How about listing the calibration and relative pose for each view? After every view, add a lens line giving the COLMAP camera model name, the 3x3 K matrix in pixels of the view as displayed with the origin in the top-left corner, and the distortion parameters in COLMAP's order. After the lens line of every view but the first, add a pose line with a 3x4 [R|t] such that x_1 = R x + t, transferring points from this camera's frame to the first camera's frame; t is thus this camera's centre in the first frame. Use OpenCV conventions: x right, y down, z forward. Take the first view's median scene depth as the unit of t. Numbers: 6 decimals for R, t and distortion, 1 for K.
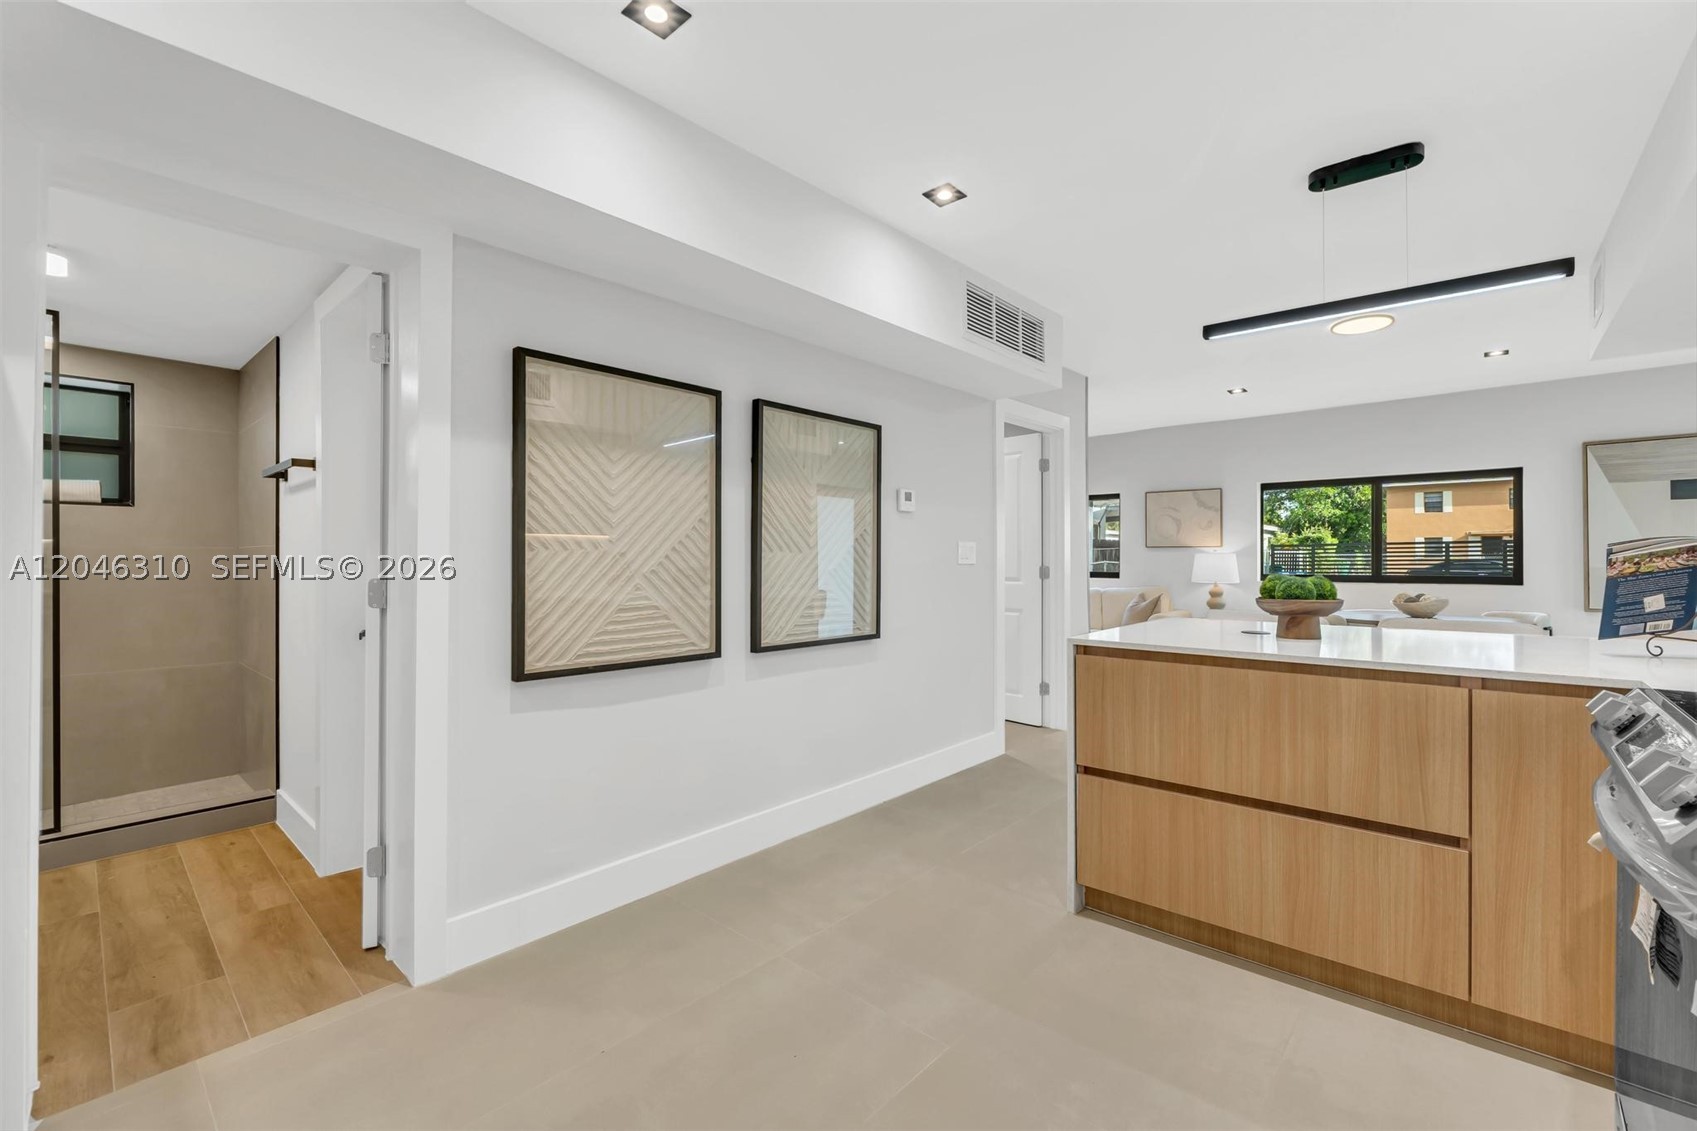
lens RADIAL K [[719.4, 0, 860.1], [0, 719.4, 557.9], [0, 0, 1]] dist [0.000354, -0.000445]
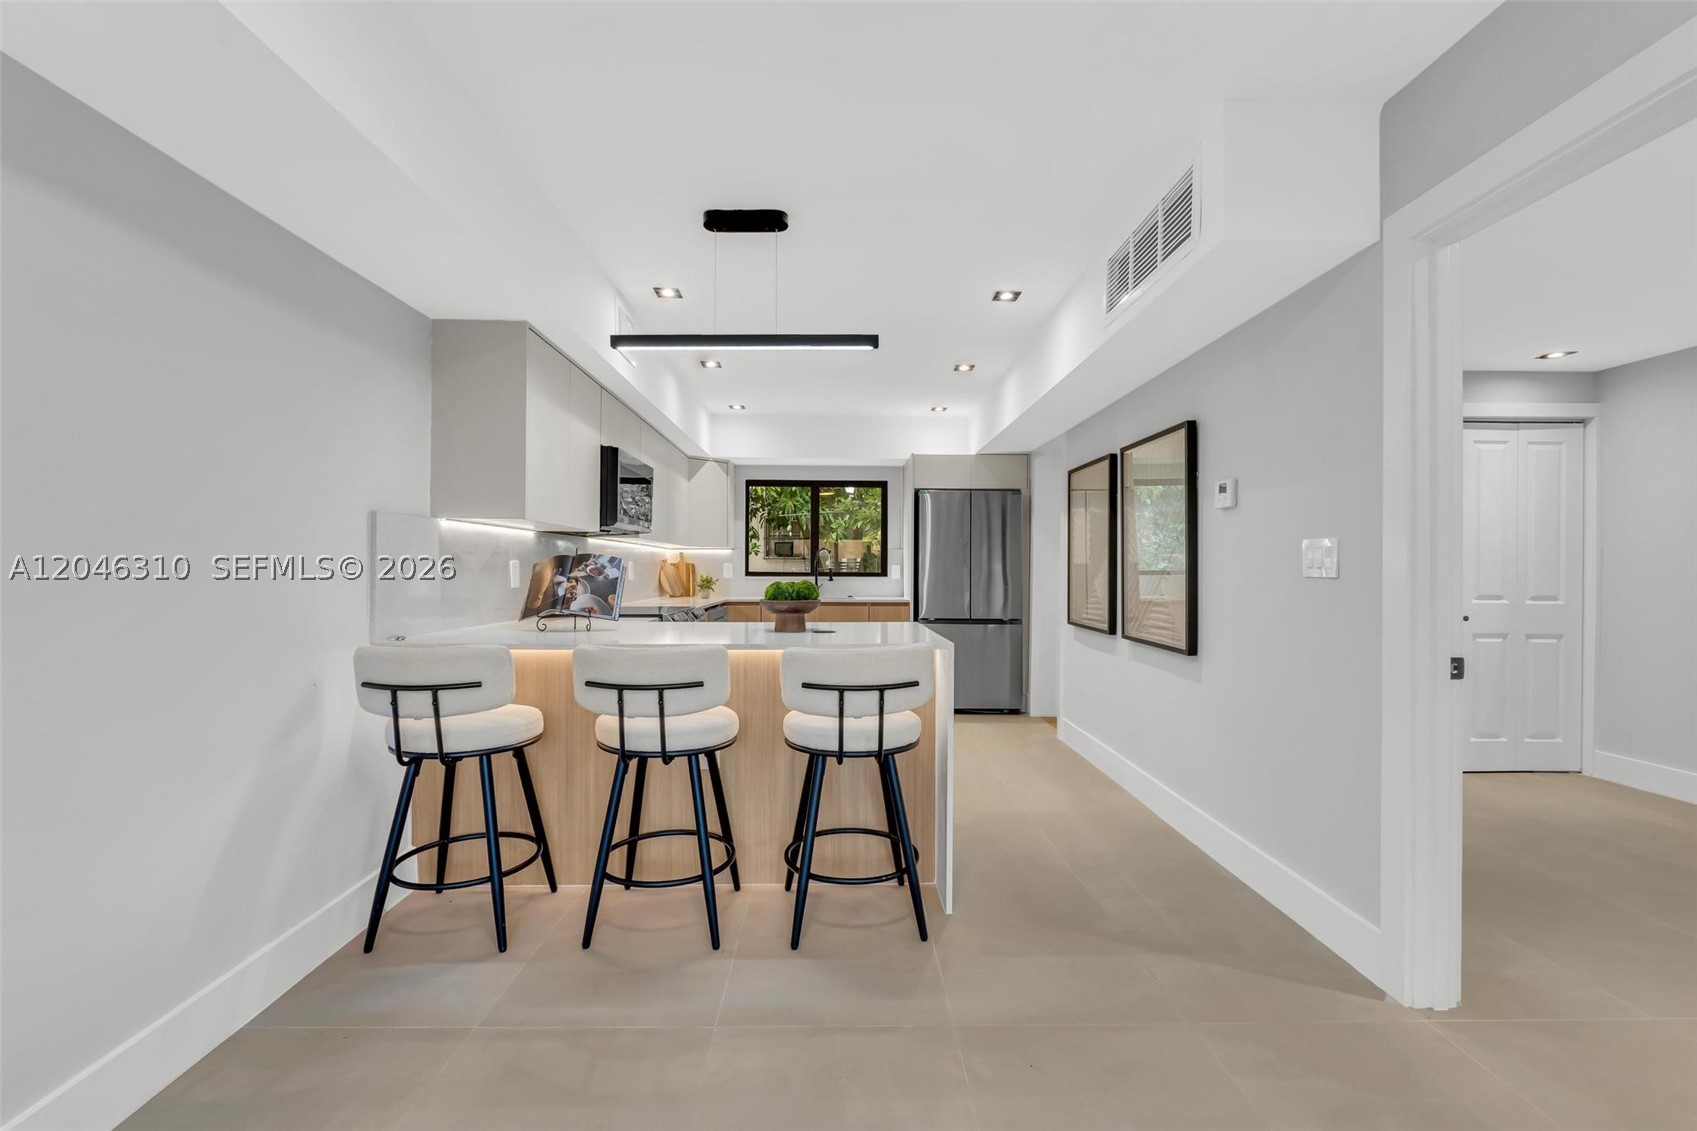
lens RADIAL K [[724.8, 0, 845.1], [0, 724.8, 567.4], [0, 0, 1]] dist [-0.003331, -0.000280]
pose [[-0.746574, 0.000009, -0.665302, 0.668933], [0.000119, 1.000000, -0.000120, 0.000504], [0.665302, -0.000168, -0.746574, 0.974859]]
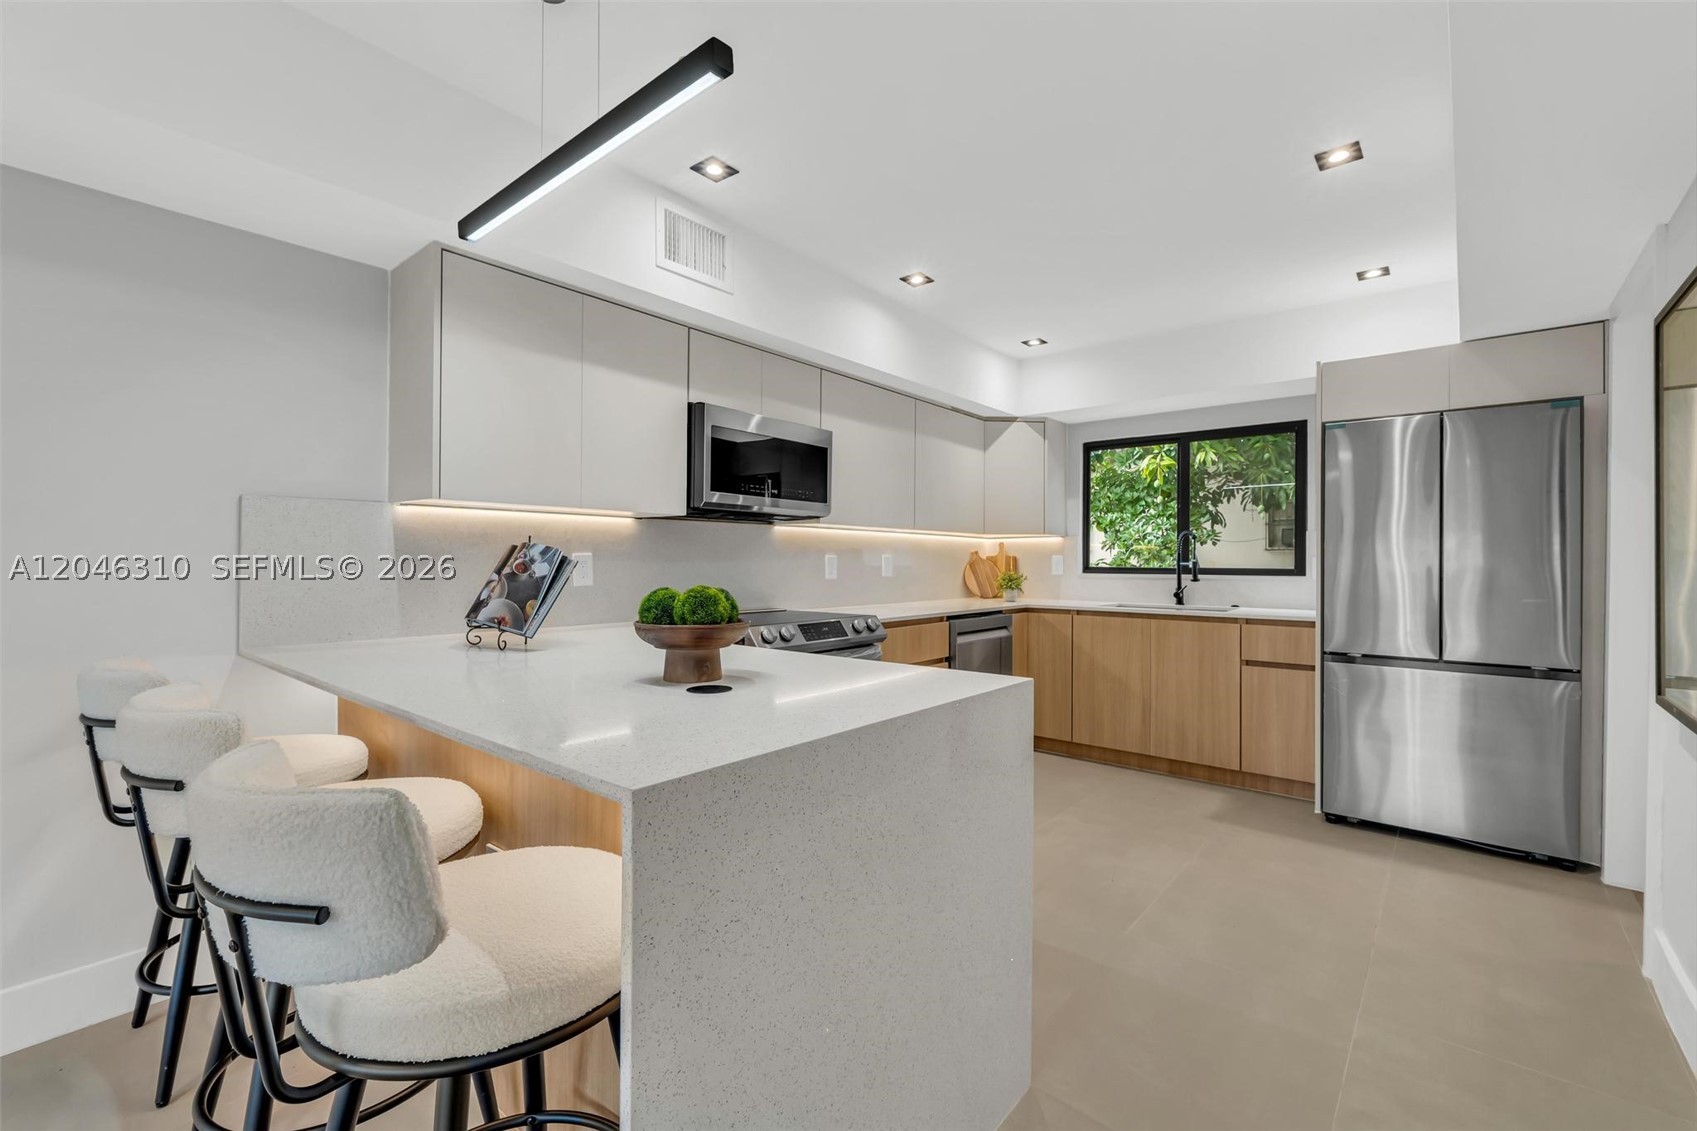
lens RADIAL K [[719.4, 0, 860.1], [0, 719.4, 557.9], [0, 0, 1]] dist [0.000354, -0.000445]
pose [[-0.999639, 0.001264, -0.026839, 0.229720], [0.001426, 0.999981, -0.006026, 0.001097], [0.026831, -0.006062, -0.999622, 0.818026]]
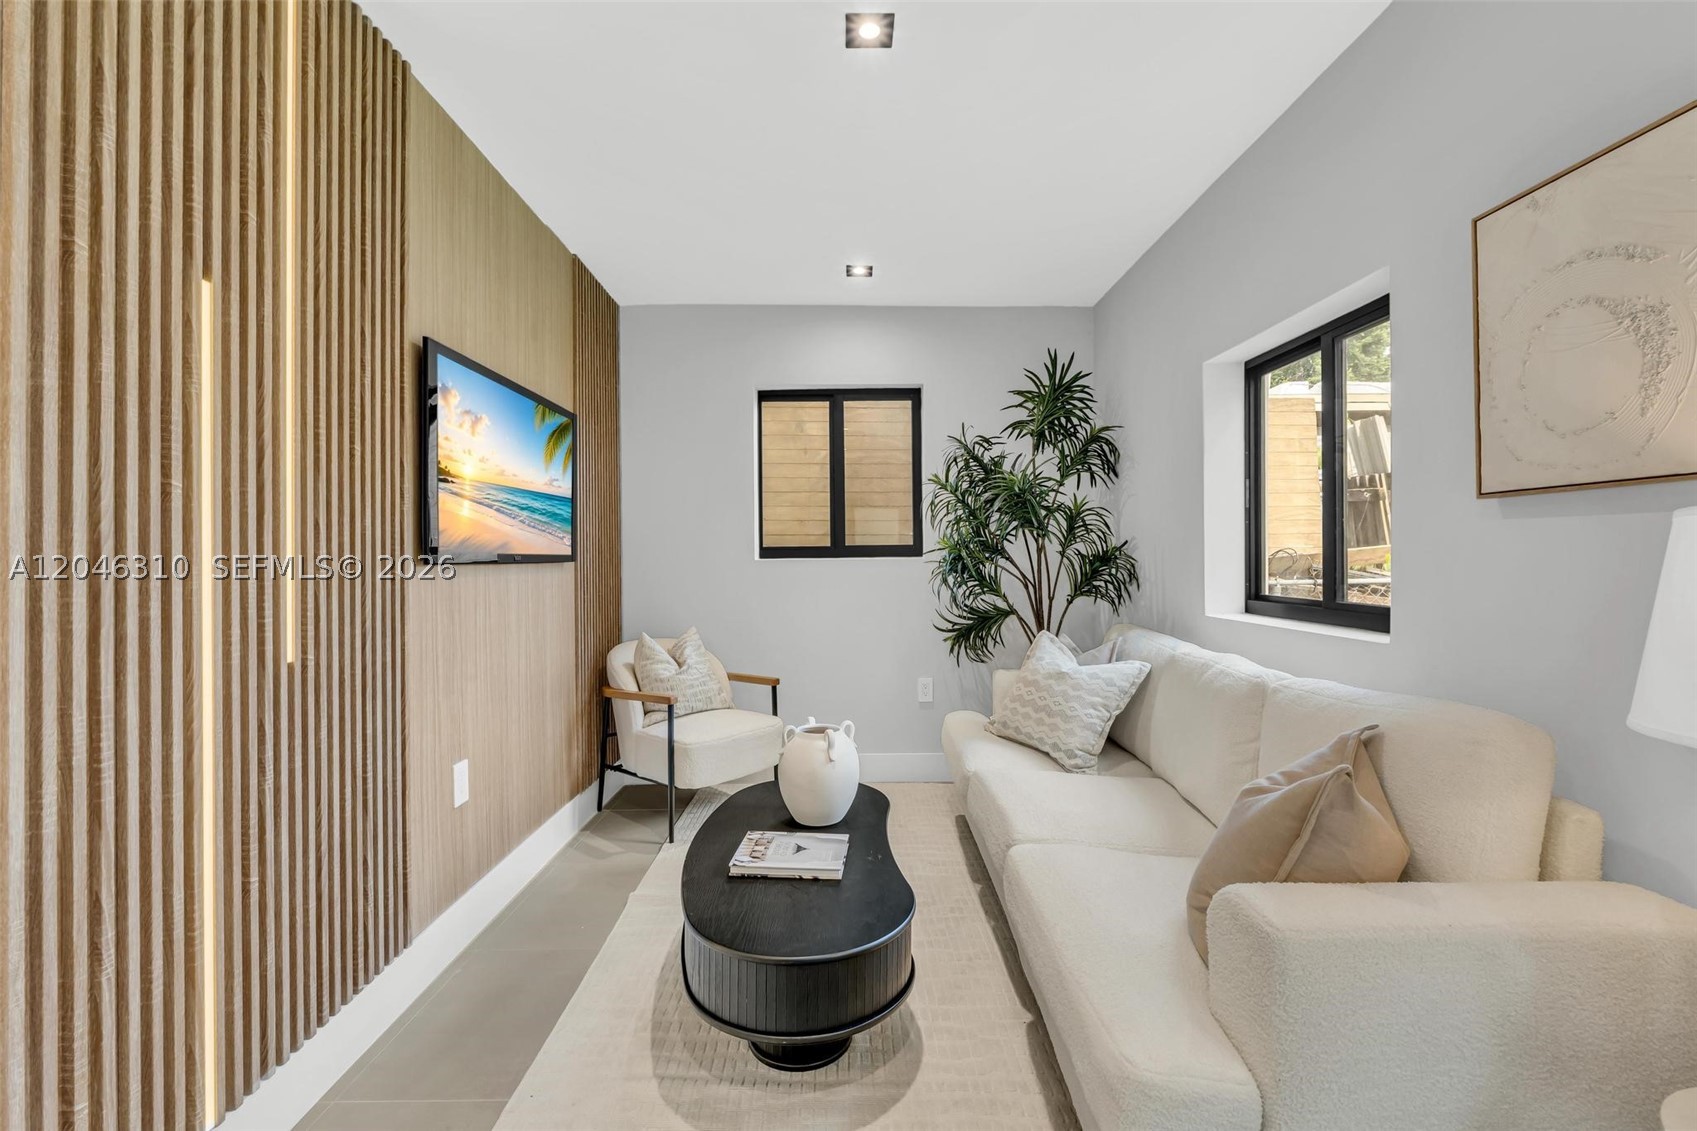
lens RADIAL K [[719.4, 0, 860.1], [0, 719.4, 557.9], [0, 0, 1]] dist [0.000354, -0.000445]
pose [[0.670210, -0.003894, -0.742161, 0.650143], [0.007086, 0.999974, 0.001151, 0.000915], [0.742138, -0.006030, 0.670220, 1.119639]]
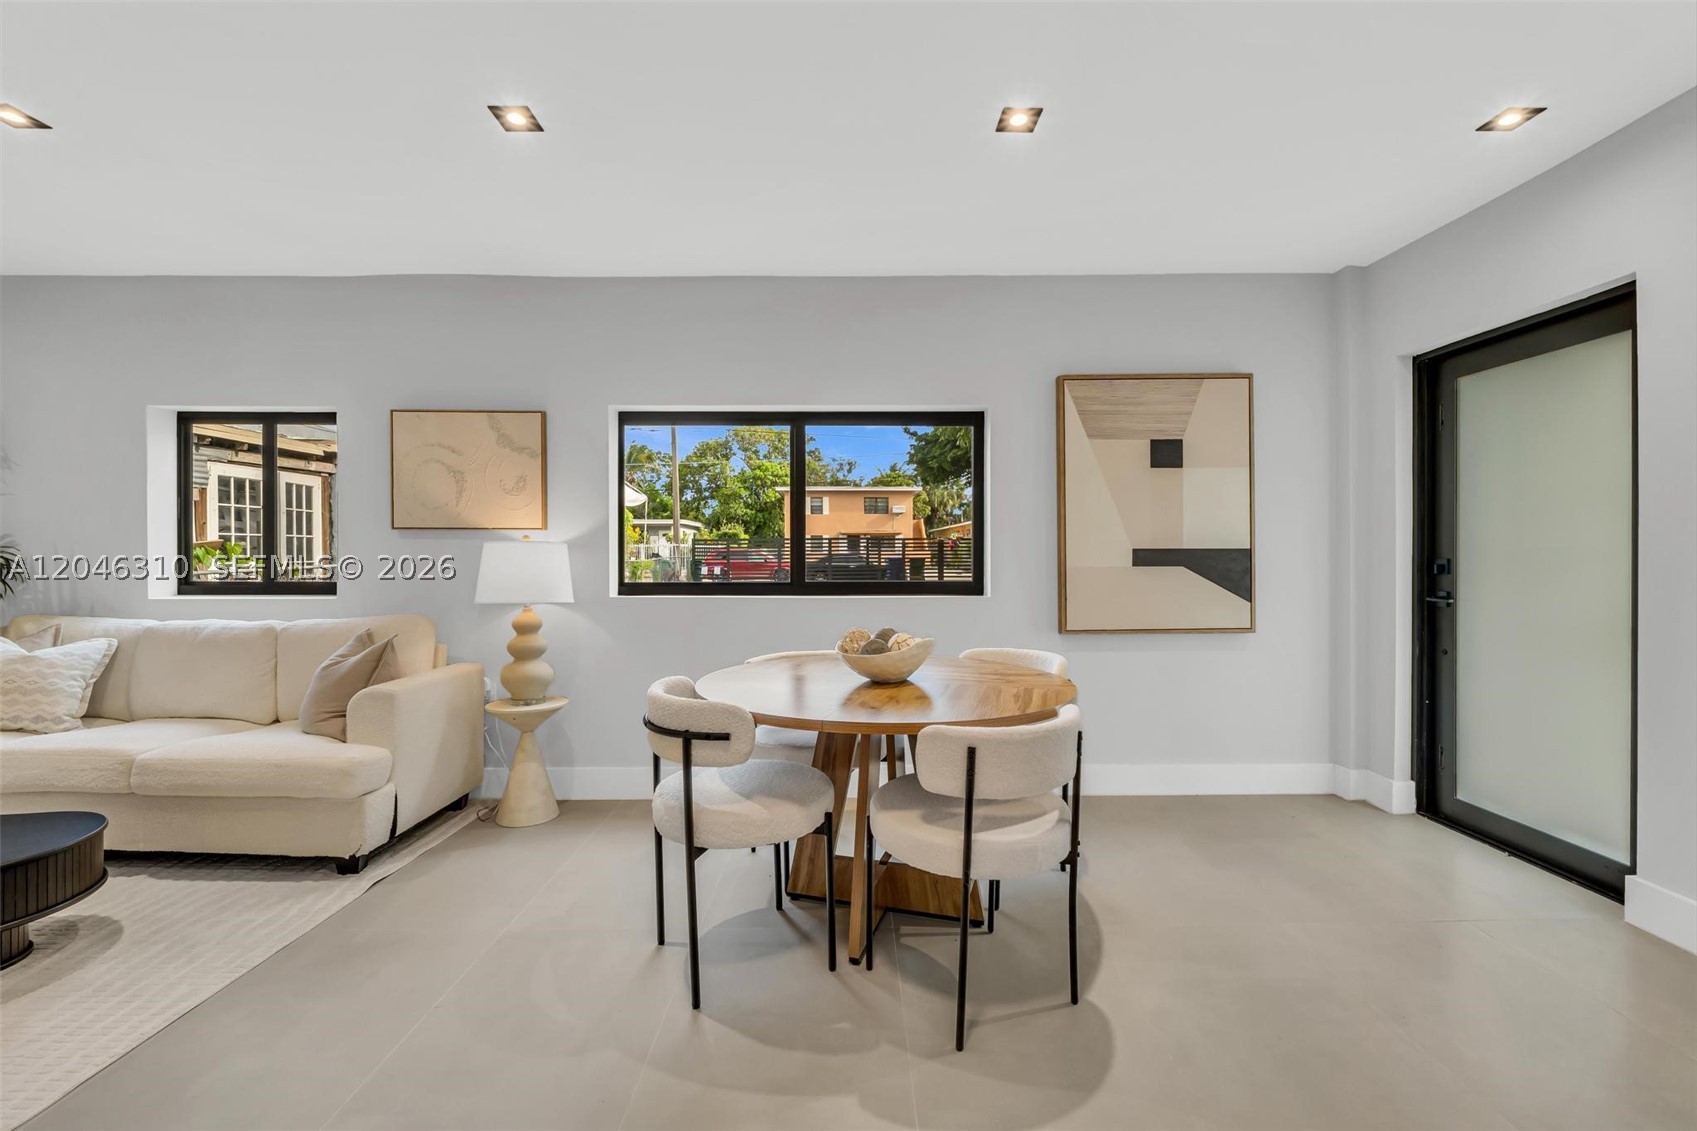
lens RADIAL K [[719.4, 0, 860.1], [0, 719.4, 557.9], [0, 0, 1]] dist [0.000354, -0.000445]
pose [[0.739350, -0.003911, 0.673310, 0.465820], [-0.001690, 0.999969, 0.007663, 0.000014], [-0.673319, -0.006803, 0.739321, 0.686634]]
